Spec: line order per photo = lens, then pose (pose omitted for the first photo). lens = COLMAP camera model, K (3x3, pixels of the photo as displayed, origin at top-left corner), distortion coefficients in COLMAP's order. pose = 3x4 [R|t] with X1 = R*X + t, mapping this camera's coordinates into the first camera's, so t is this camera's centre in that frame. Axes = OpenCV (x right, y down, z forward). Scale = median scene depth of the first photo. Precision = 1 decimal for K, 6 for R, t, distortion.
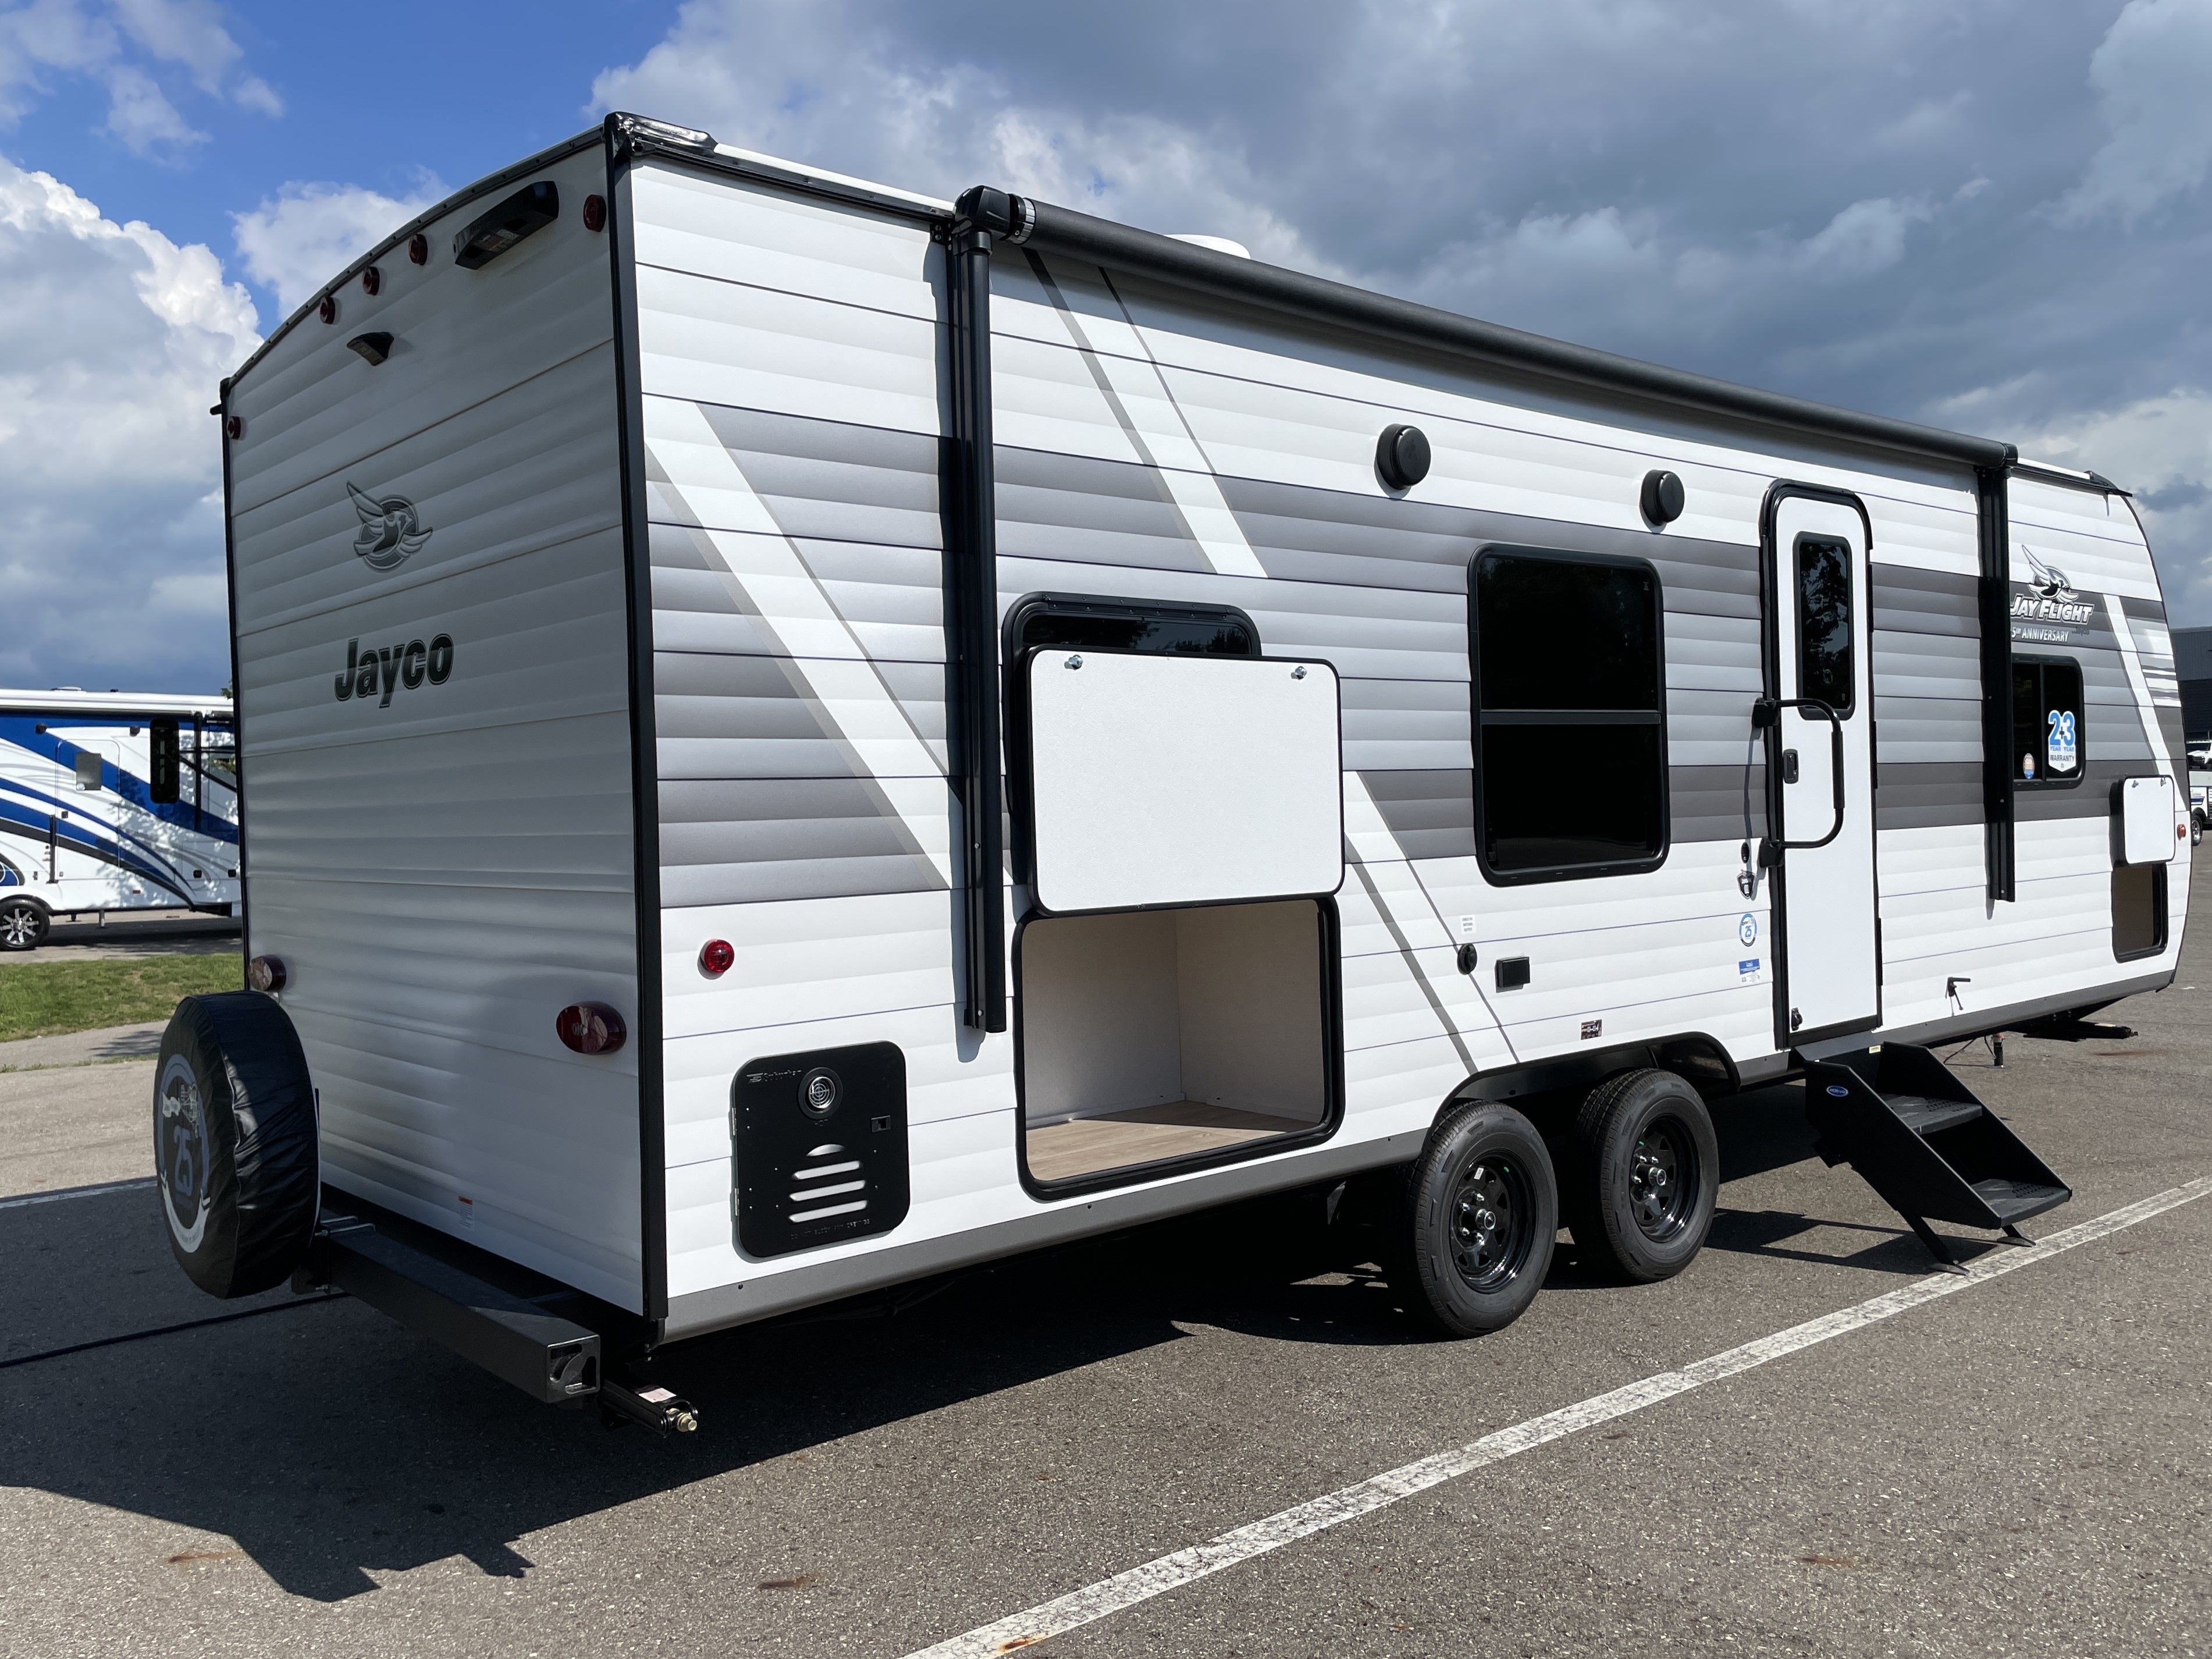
lens RADIAL K [[1821.7, 0, 1106.0], [0, 1821.7, 829.5], [0, 0, 1]] dist [-0.001700, -0.002312]
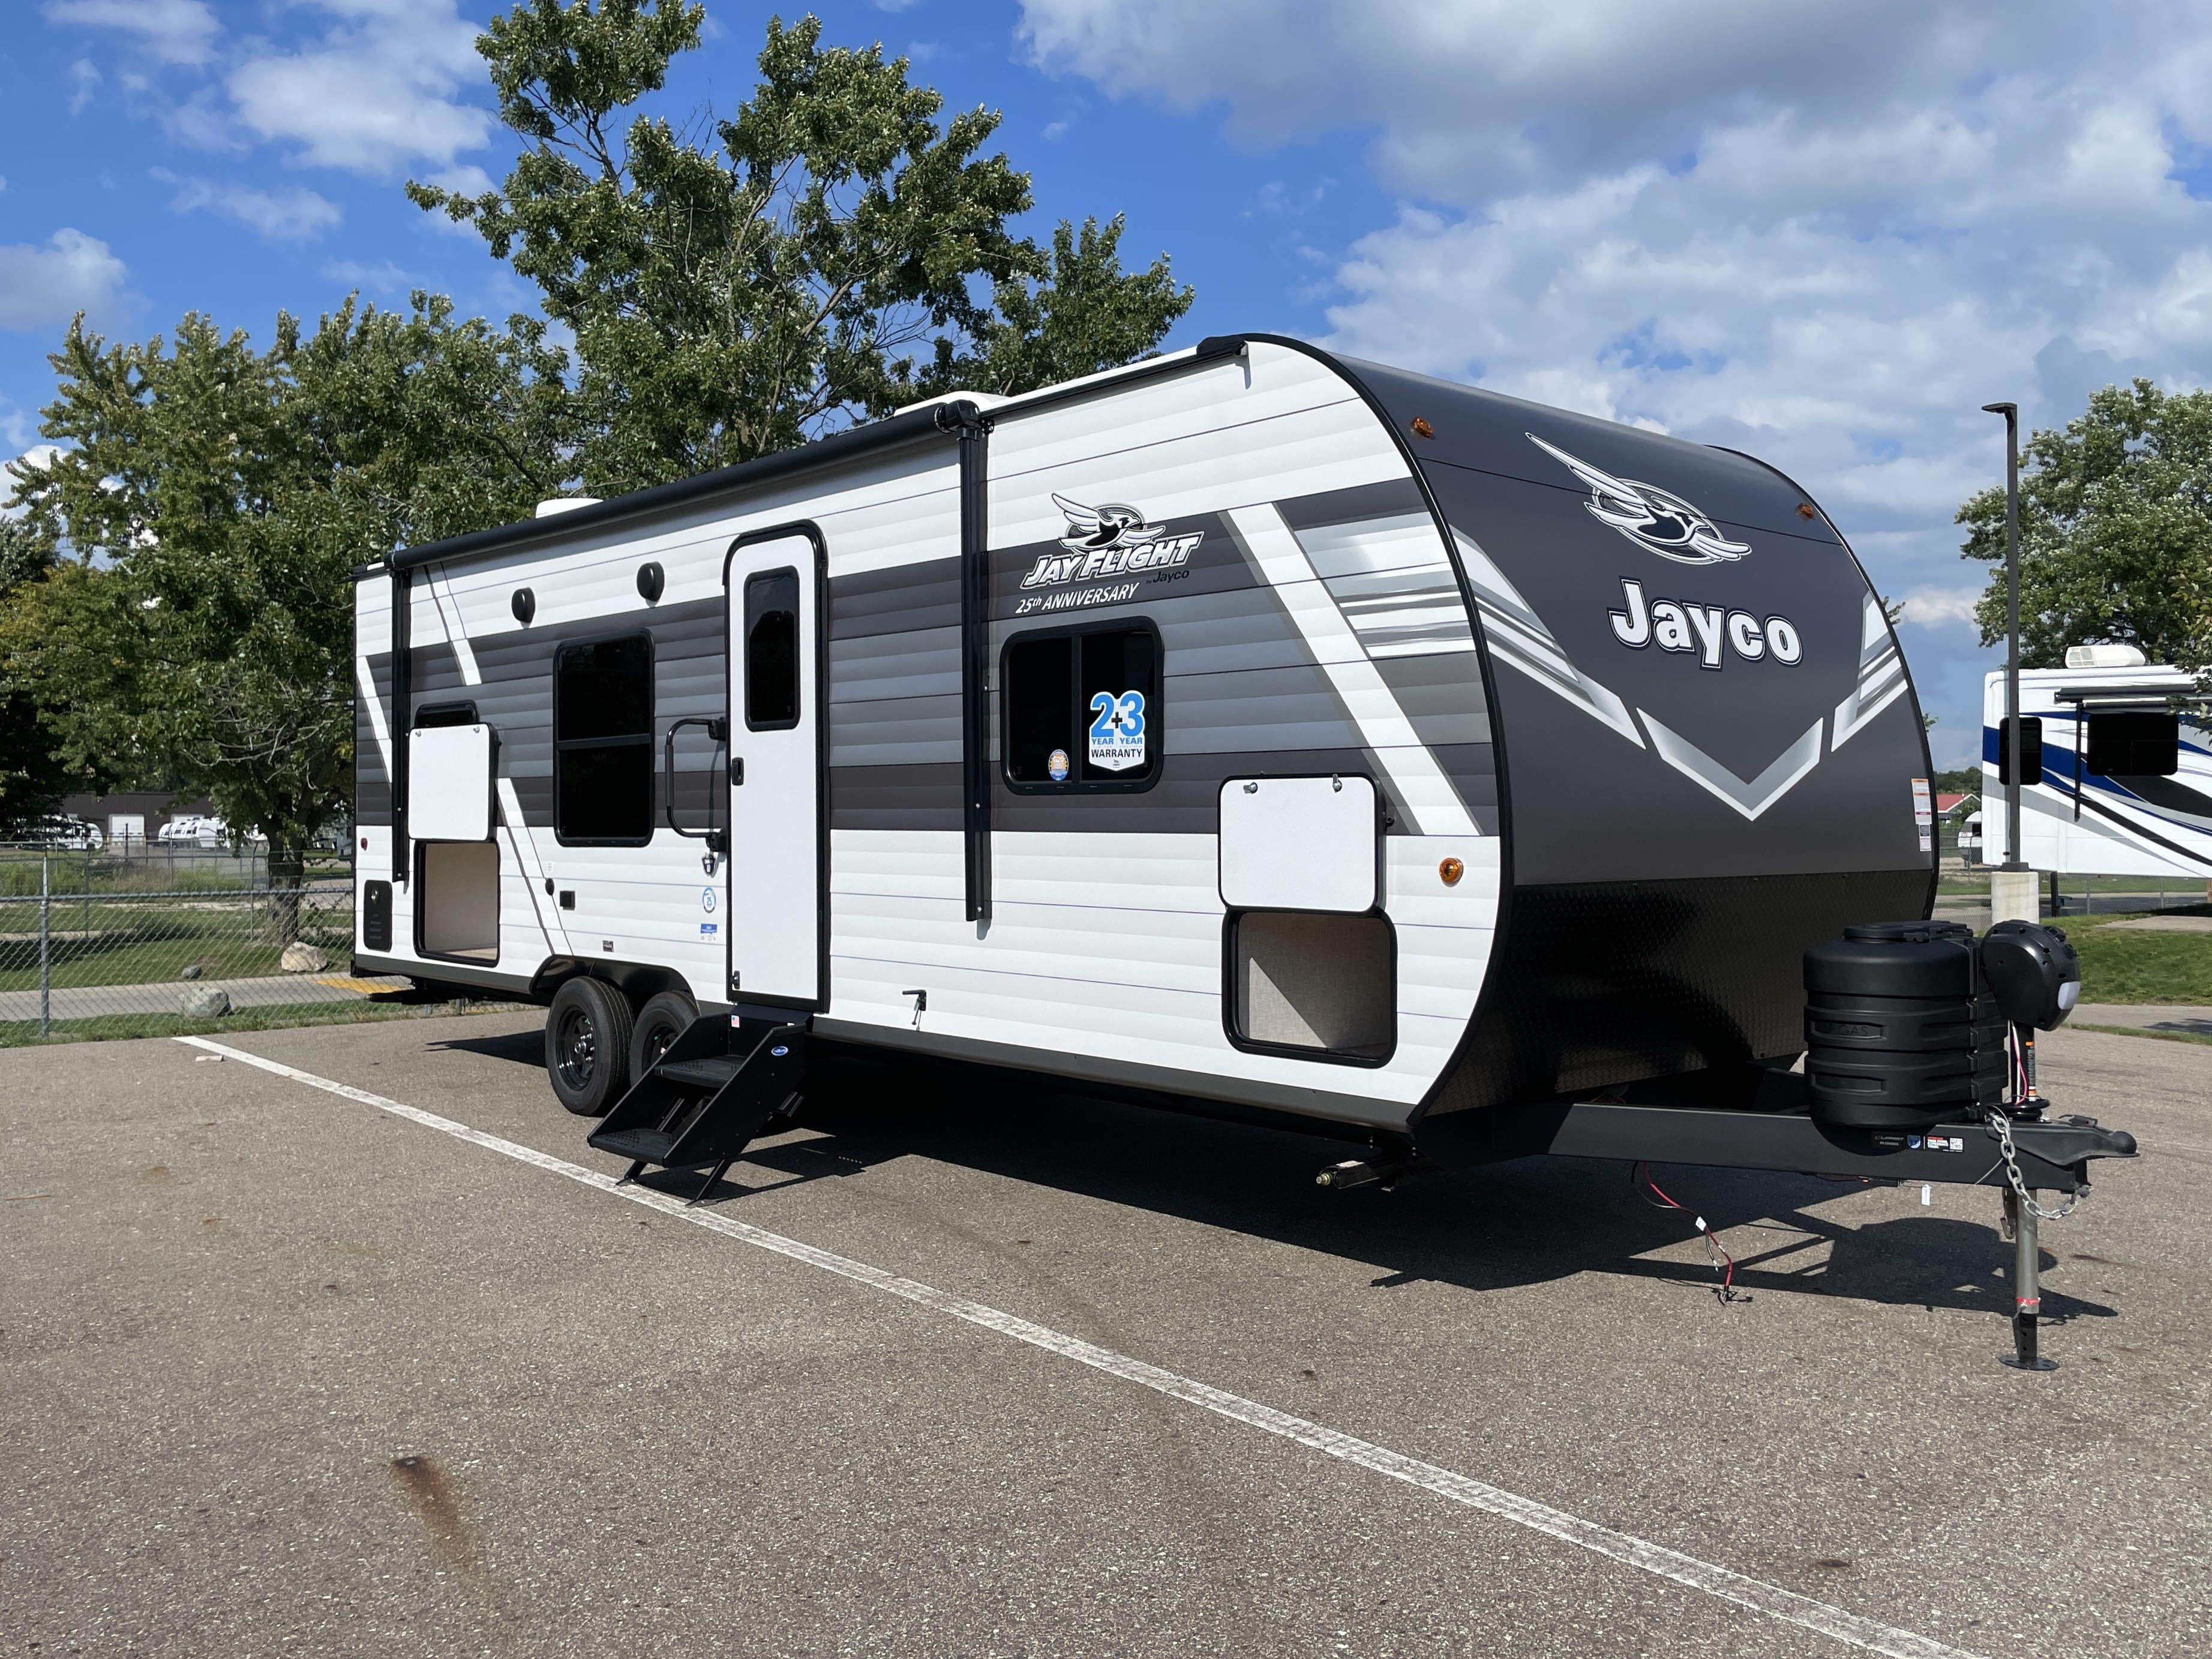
lens RADIAL K [[1679.2, 0, 1101.2], [0, 1679.2, 807.1], [0, 0, 1]] dist [0.095320, -0.135859]
pose [[0.072853, 0.035703, -0.996703, 1.824966], [-0.001264, 0.999362, 0.035705, -0.062076], [0.997342, -0.001341, 0.072852, 1.398896]]
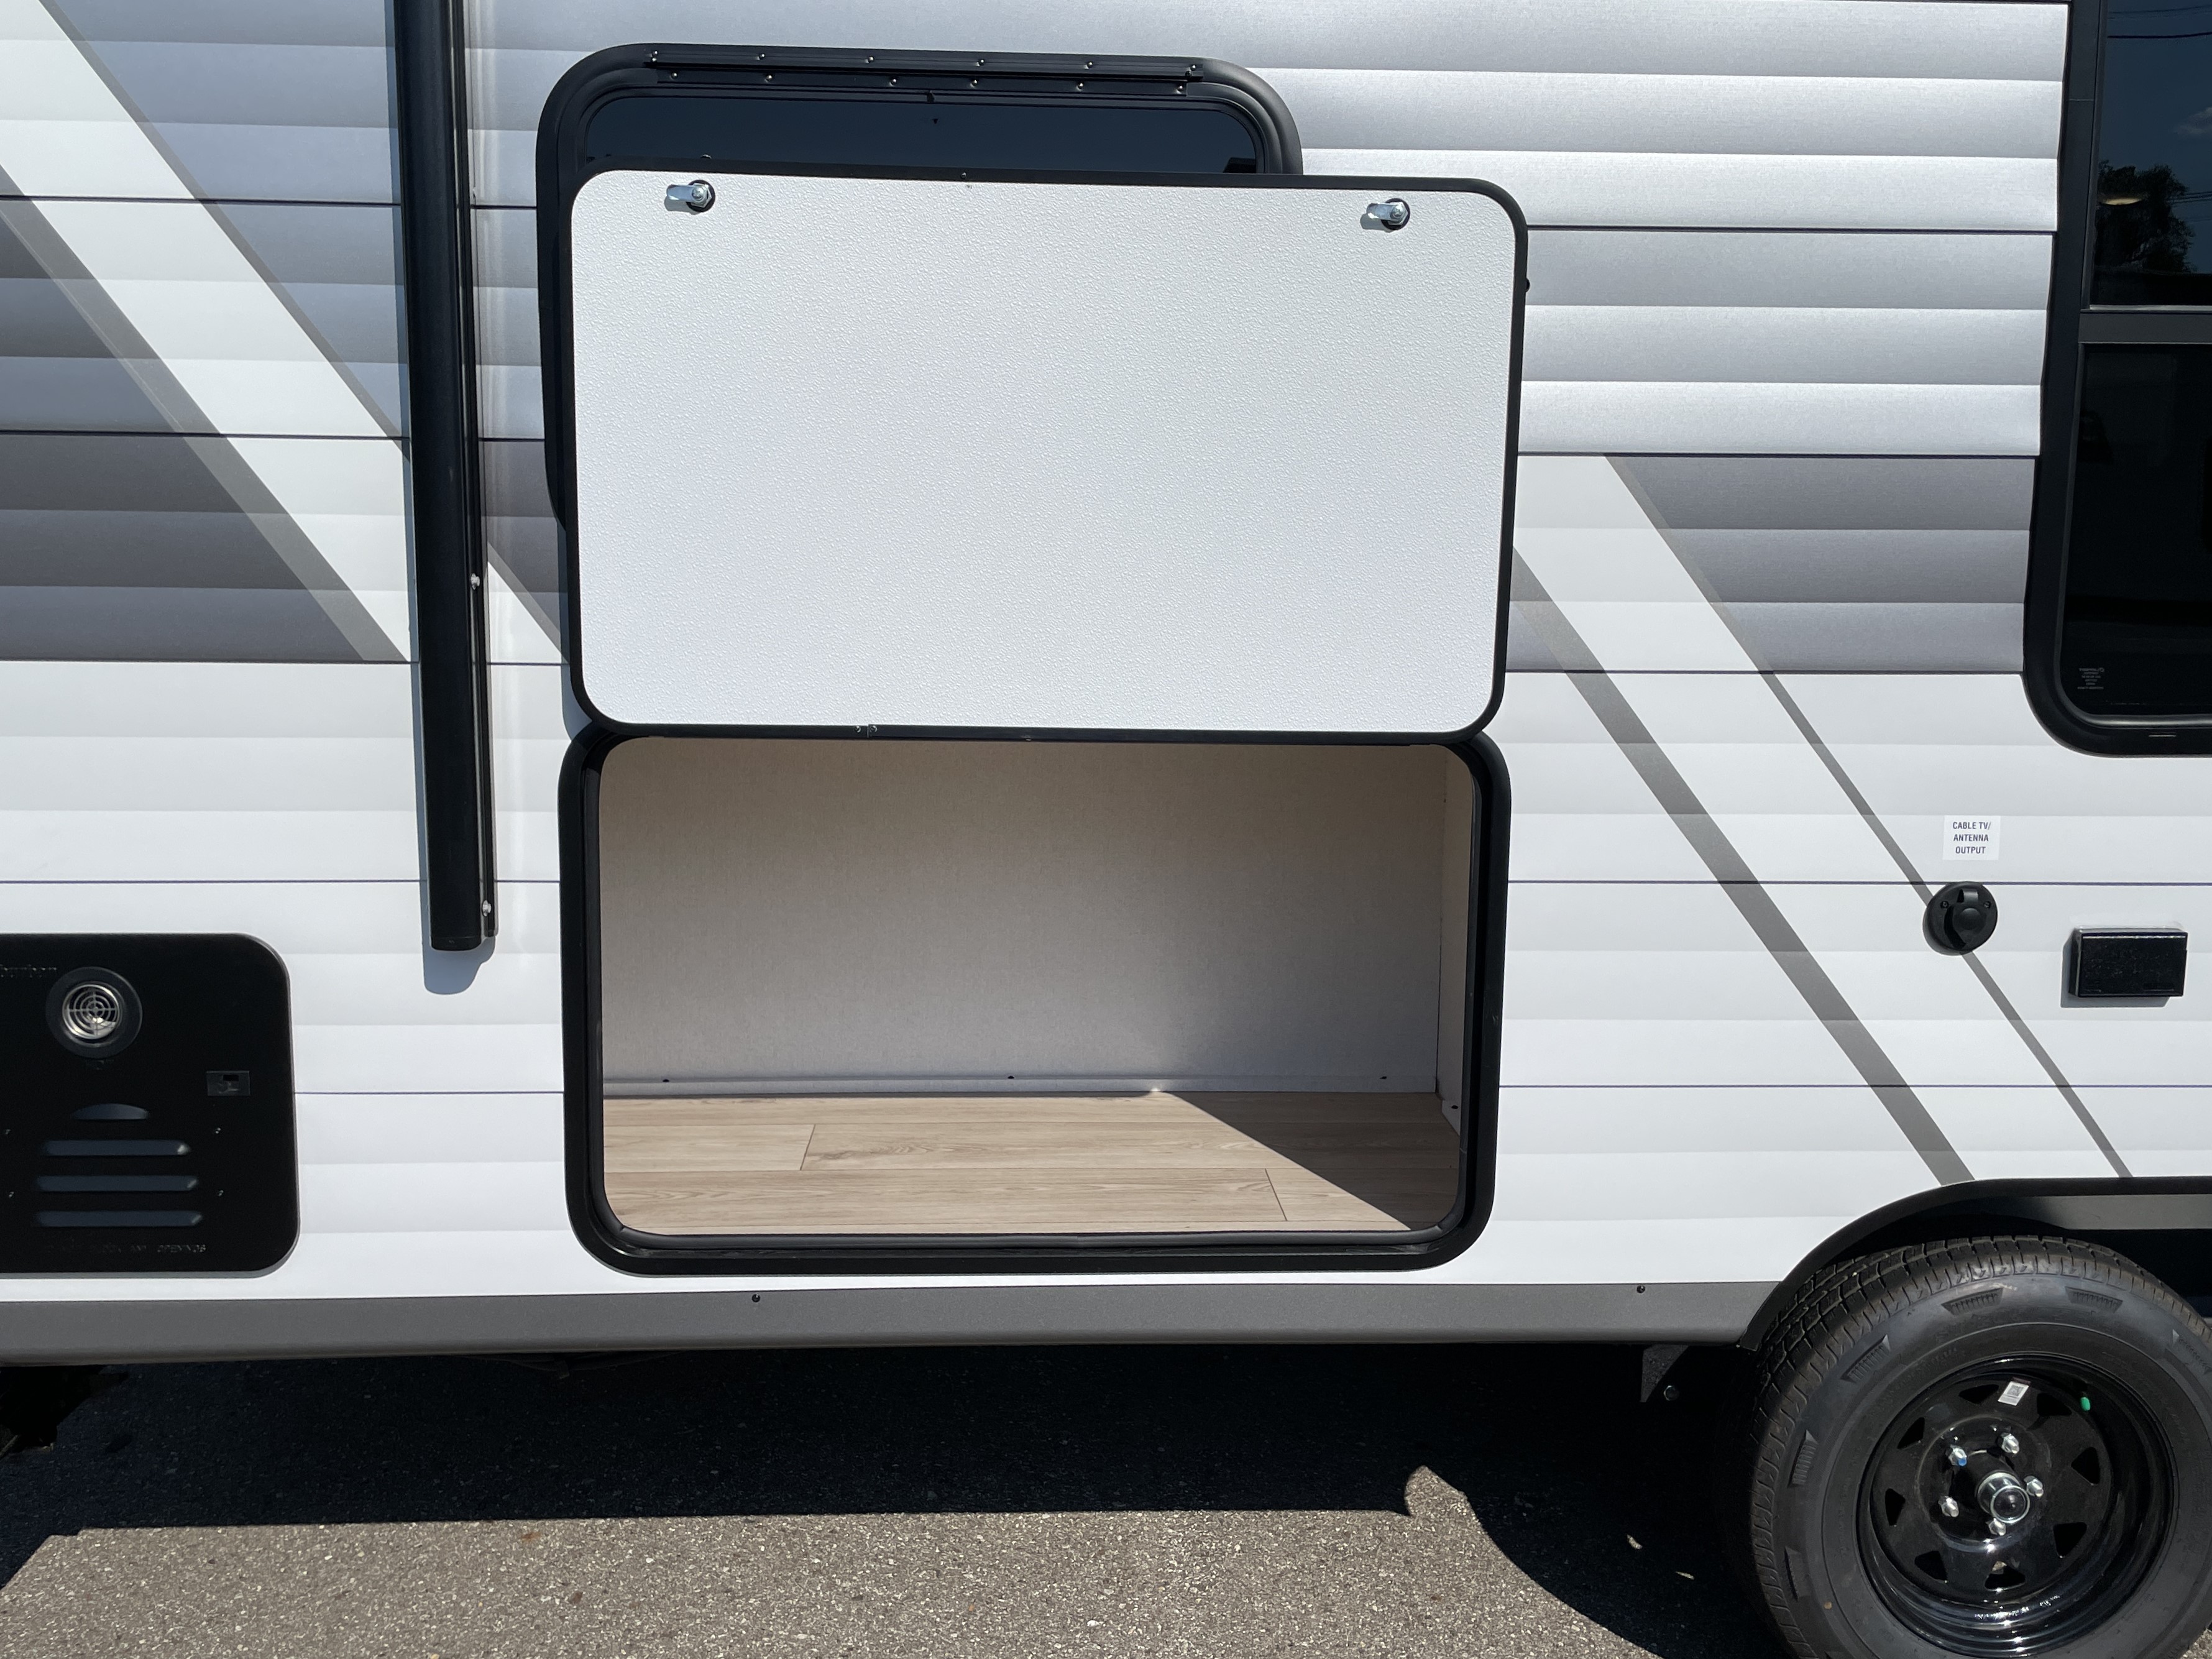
lens RADIAL K [[2116.2, 0, 1106.0], [0, 2116.2, 829.5], [0, 0, 1]] dist [0.015015, 0.001173]
pose [[0.782452, 0.146255, -0.605292, 0.334792], [-0.042550, 0.982313, 0.182349, -0.029292], [0.621256, -0.116924, 0.774835, 0.500785]]
